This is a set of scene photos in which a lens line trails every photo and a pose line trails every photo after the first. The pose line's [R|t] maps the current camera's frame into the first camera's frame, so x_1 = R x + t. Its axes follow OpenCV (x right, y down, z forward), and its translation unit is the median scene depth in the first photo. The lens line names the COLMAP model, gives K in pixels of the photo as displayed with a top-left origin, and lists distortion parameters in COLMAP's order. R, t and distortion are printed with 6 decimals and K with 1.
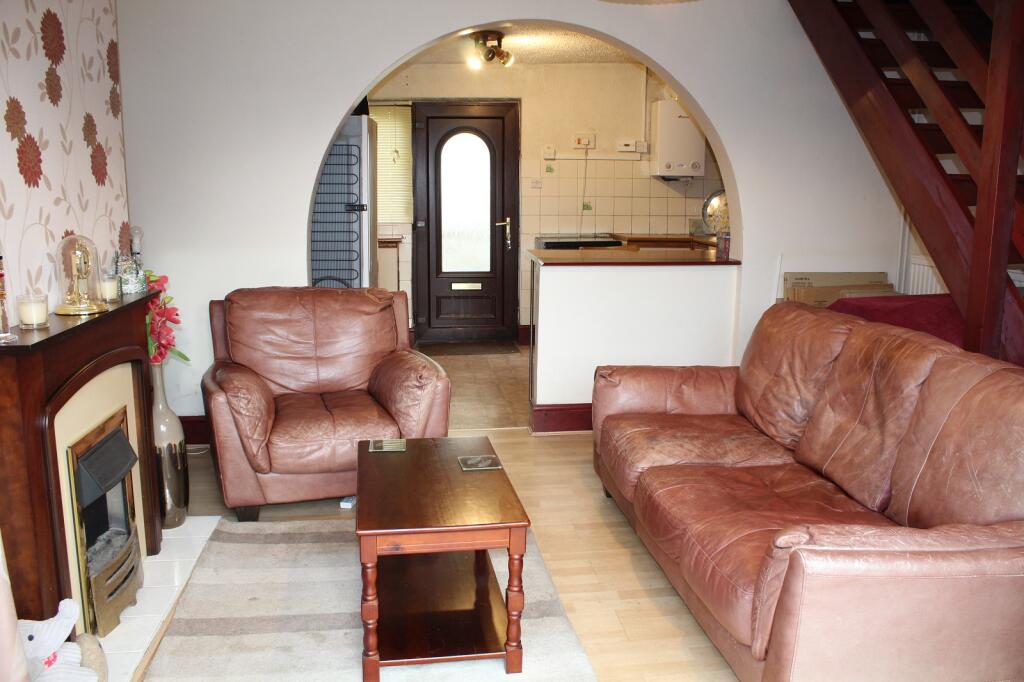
lens RADIAL K [[859.7, 0, 512.5], [0, 859.7, 339.2], [0, 0, 1]] dist [-0.105077, 0.063744]
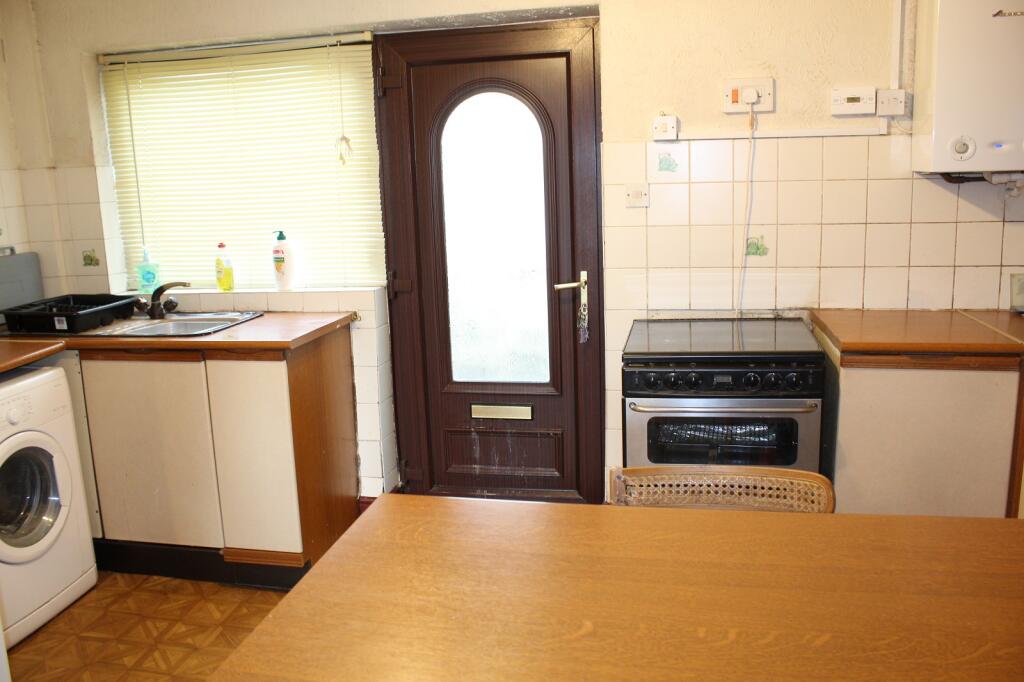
lens RADIAL K [[859.7, 0, 514.3], [0, 859.7, 342.6], [0, 0, 1]] dist [-0.105077, 0.063744]
pose [[0.963348, 0.014768, -0.267847, 0.085838], [-0.010331, 0.999785, 0.017968, -0.114127], [0.268055, -0.014542, 0.963294, 0.556593]]
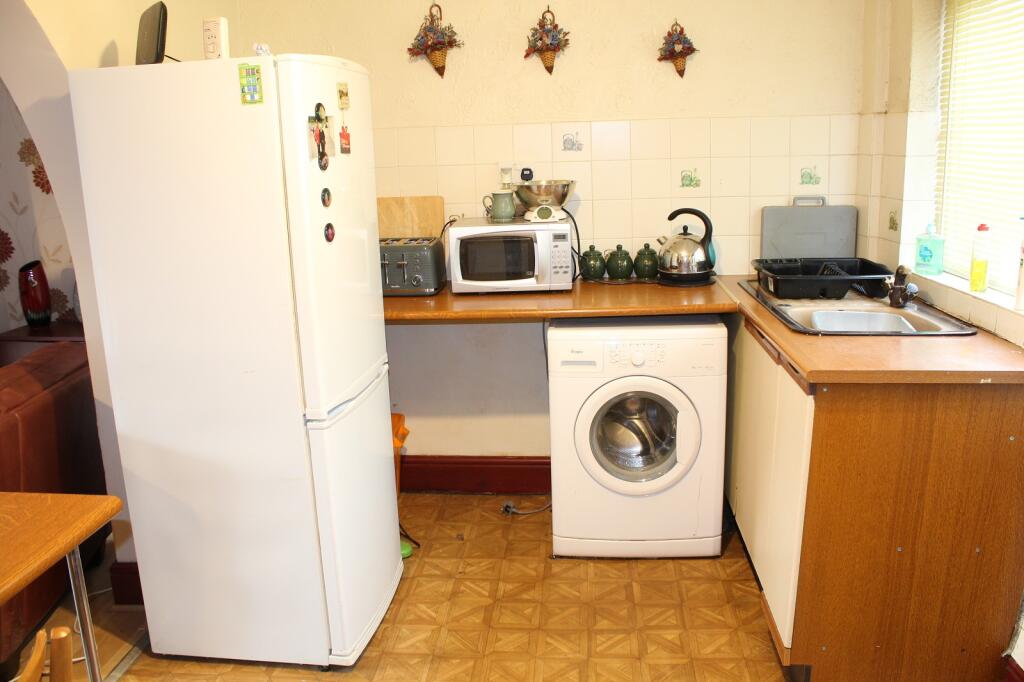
lens RADIAL K [[859.7, 0, 512.8], [0, 859.7, 341.8], [0, 0, 1]] dist [-0.105077, 0.063744]
pose [[-0.166683, 0.220649, -0.961005, 0.164177], [-0.158825, 0.955904, 0.247025, -0.170786], [0.973135, 0.193807, -0.124288, 0.858294]]
